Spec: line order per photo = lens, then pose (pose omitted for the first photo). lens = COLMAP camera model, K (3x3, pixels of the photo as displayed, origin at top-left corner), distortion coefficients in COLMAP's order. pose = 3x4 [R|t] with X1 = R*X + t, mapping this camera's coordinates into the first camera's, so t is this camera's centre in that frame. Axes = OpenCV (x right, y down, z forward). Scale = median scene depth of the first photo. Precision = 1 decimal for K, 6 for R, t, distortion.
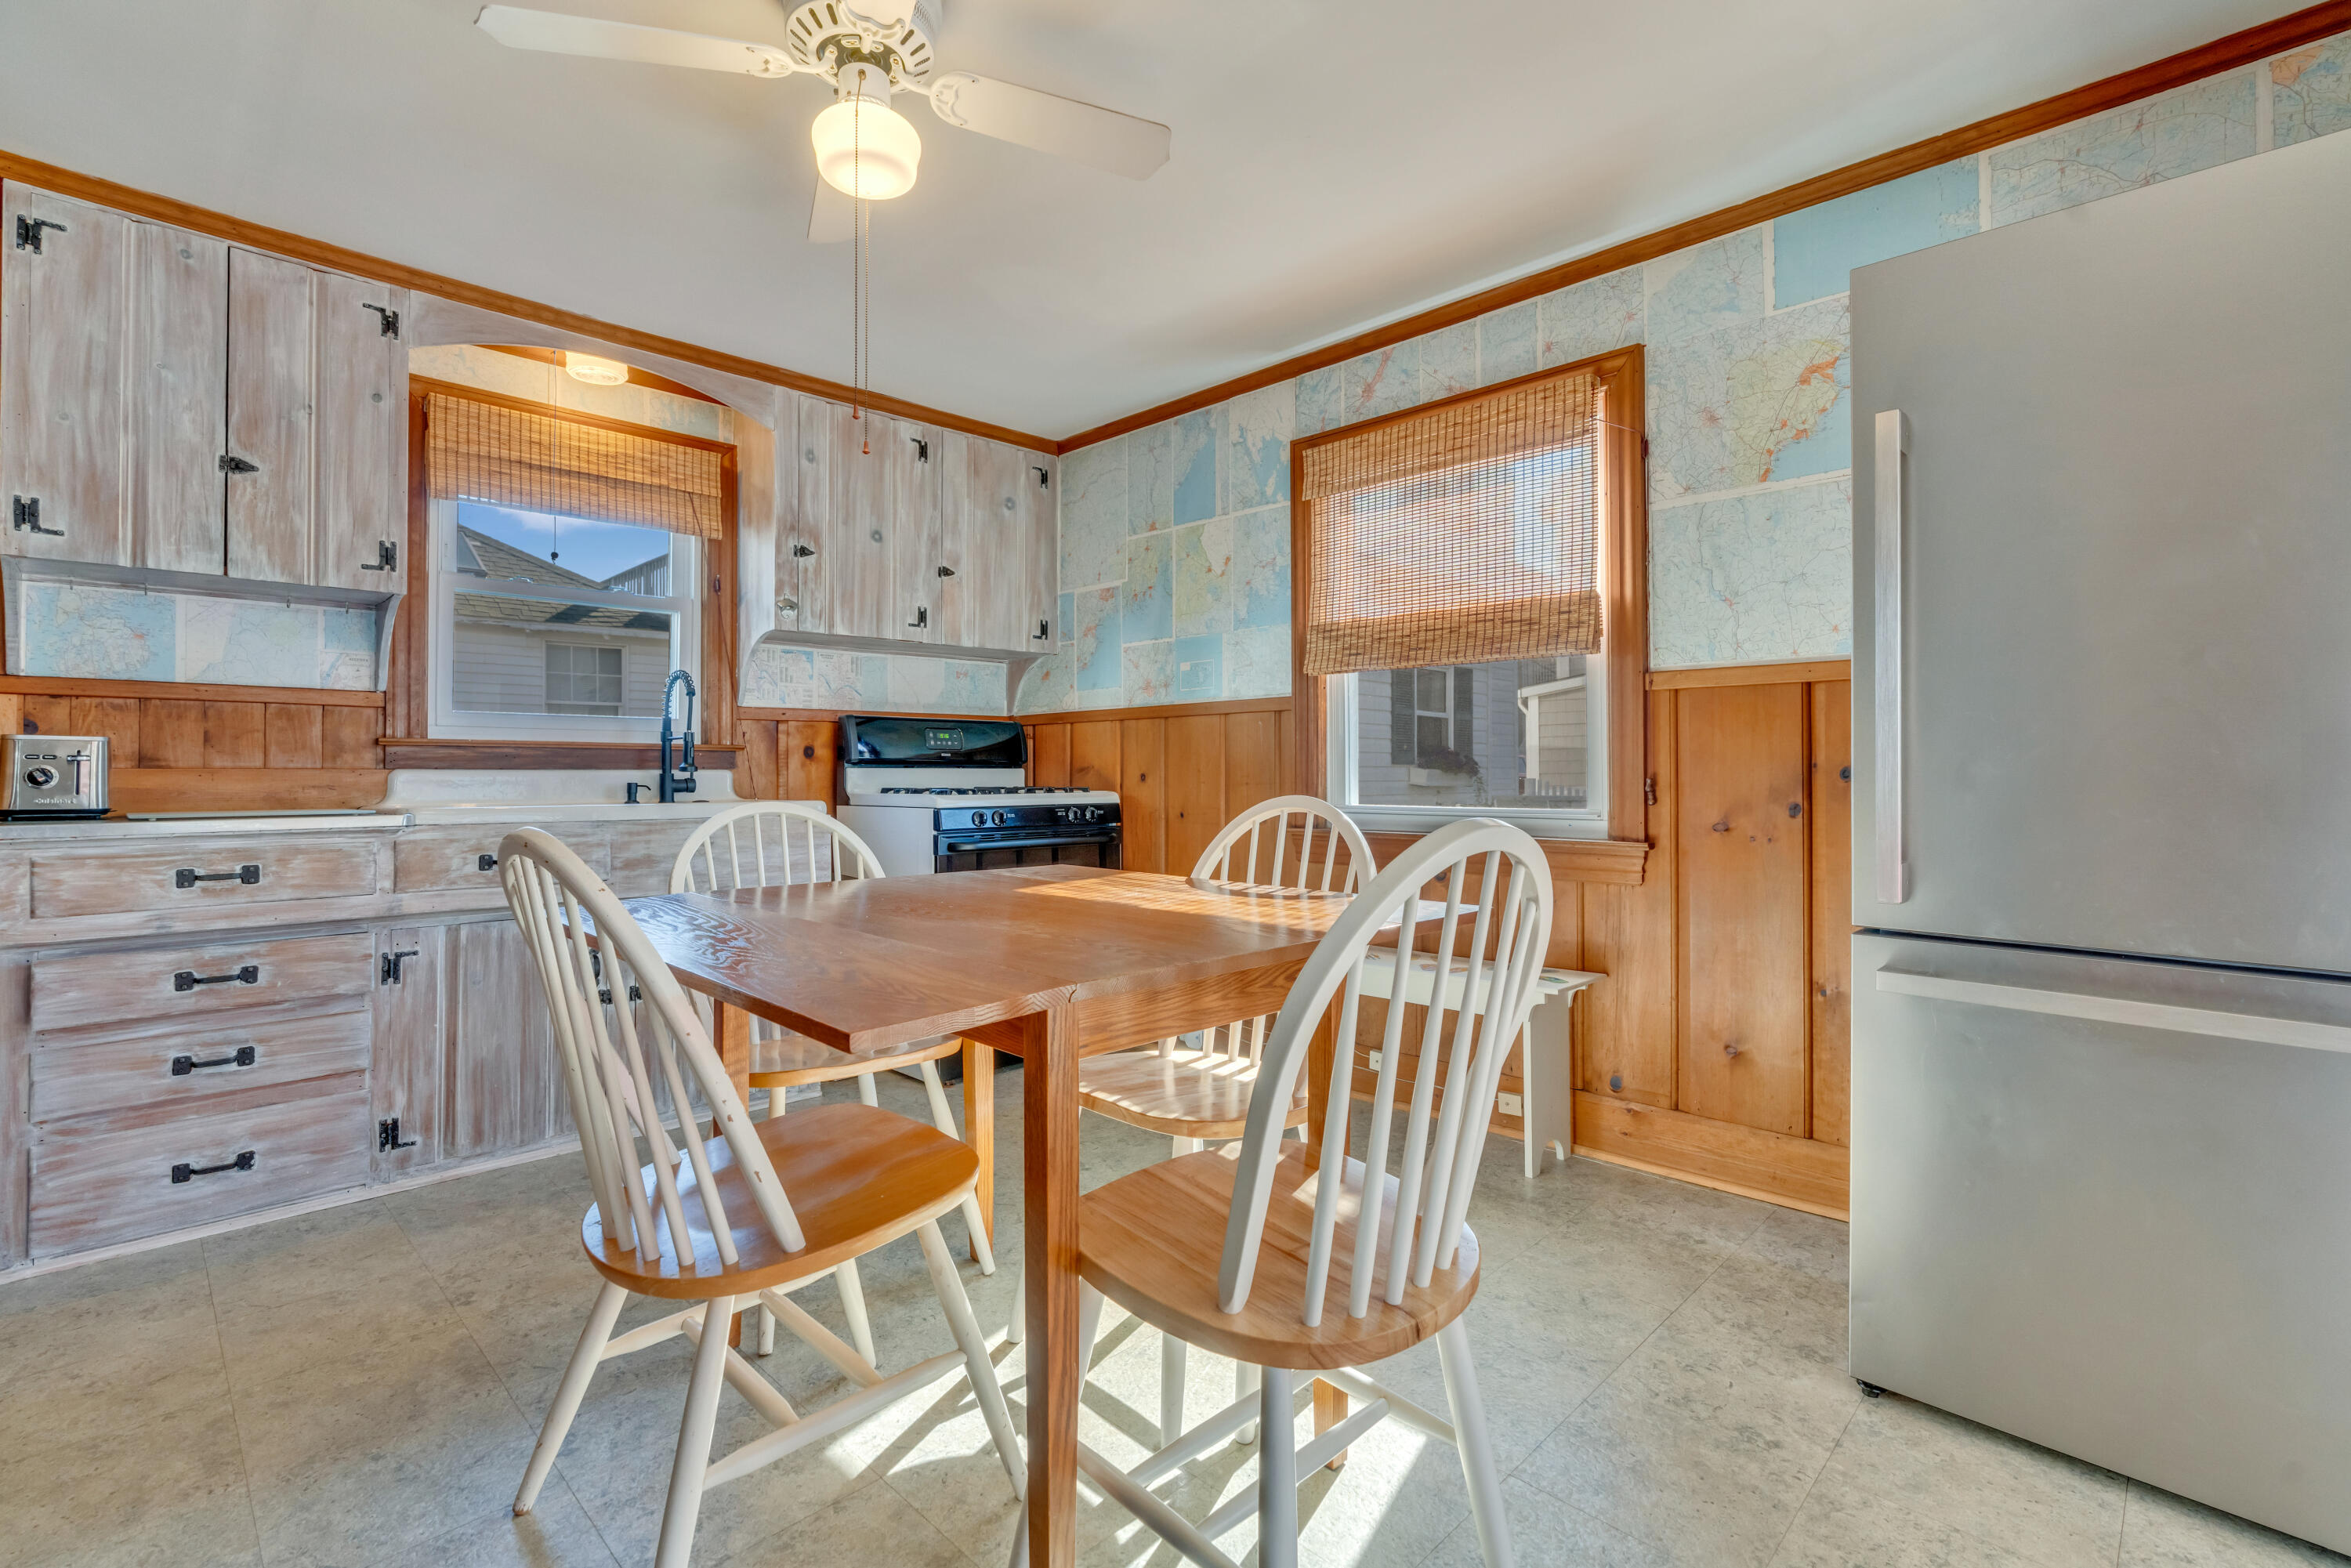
lens RADIAL K [[1060.0, 0, 1184.7], [0, 1060.0, 766.0], [0, 0, 1]] dist [-0.011474, 0.005748]
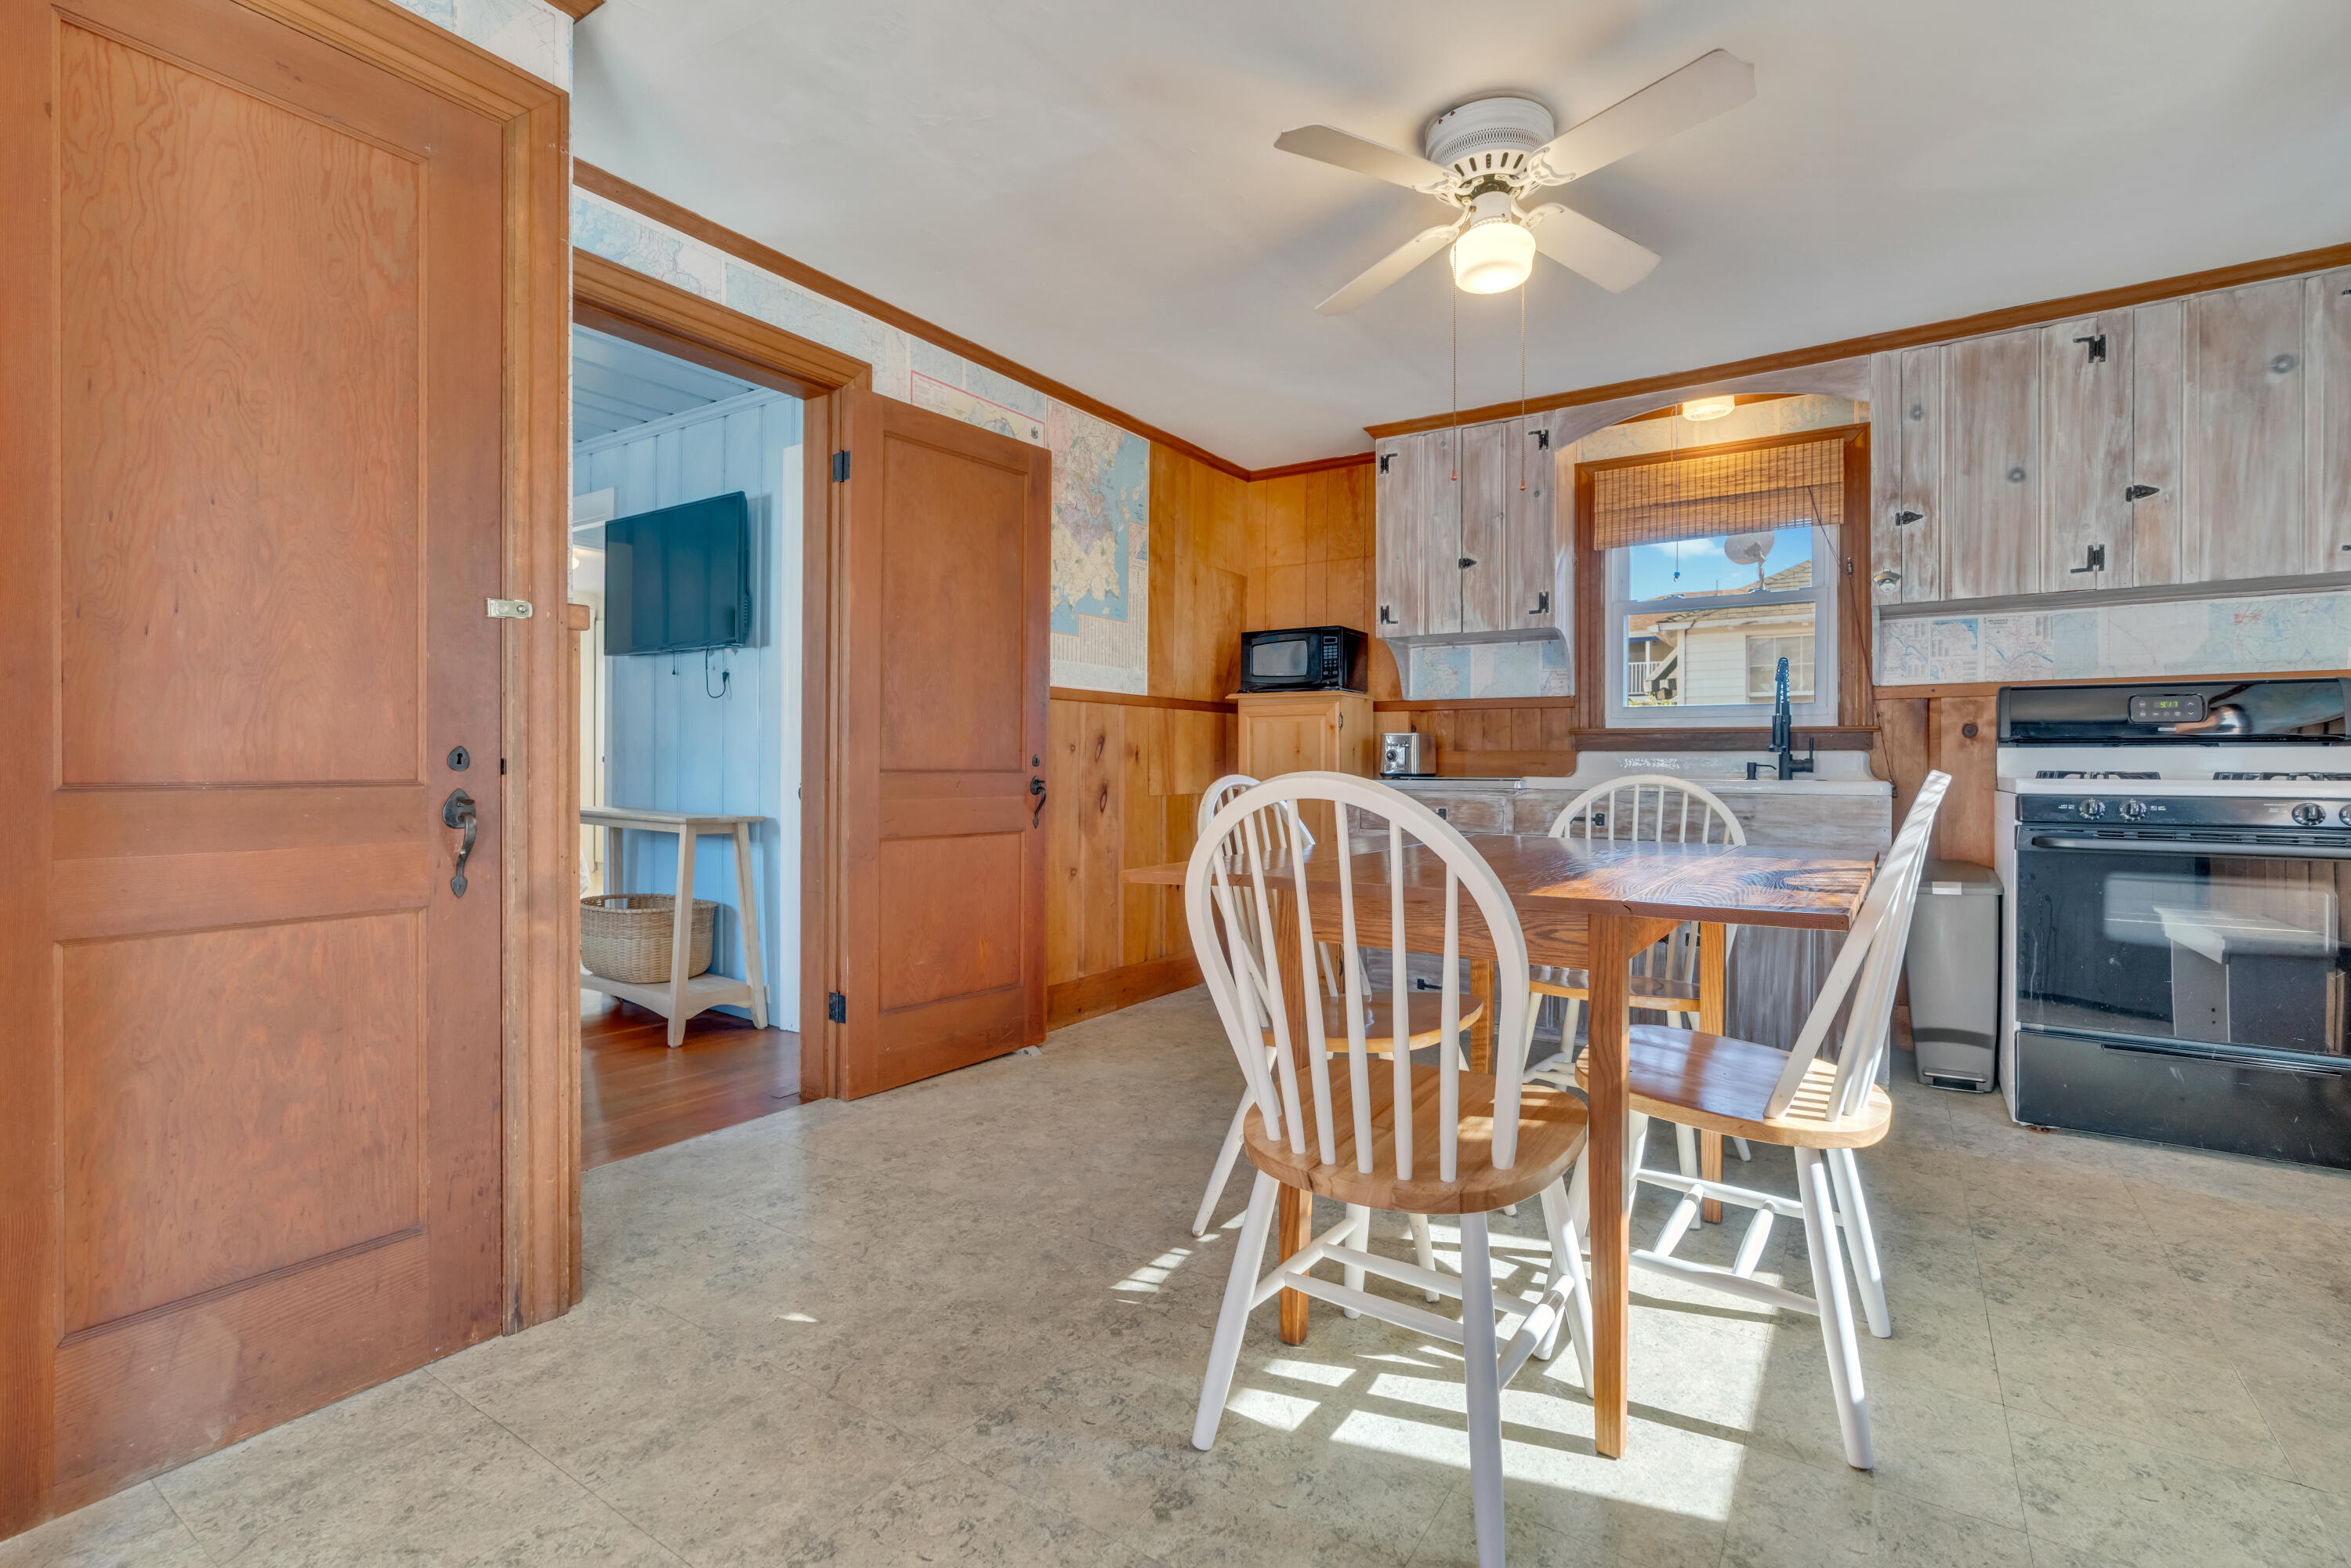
lens RADIAL K [[1060.0, 0, 1197.9], [0, 1060.0, 781.4], [0, 0, 1]] dist [-0.011474, 0.005748]
pose [[0.197043, 0.020801, -0.980174, 0.448745], [0.003561, 0.999753, 0.021932, 0.009132], [0.980388, -0.007812, 0.196920, 0.197854]]
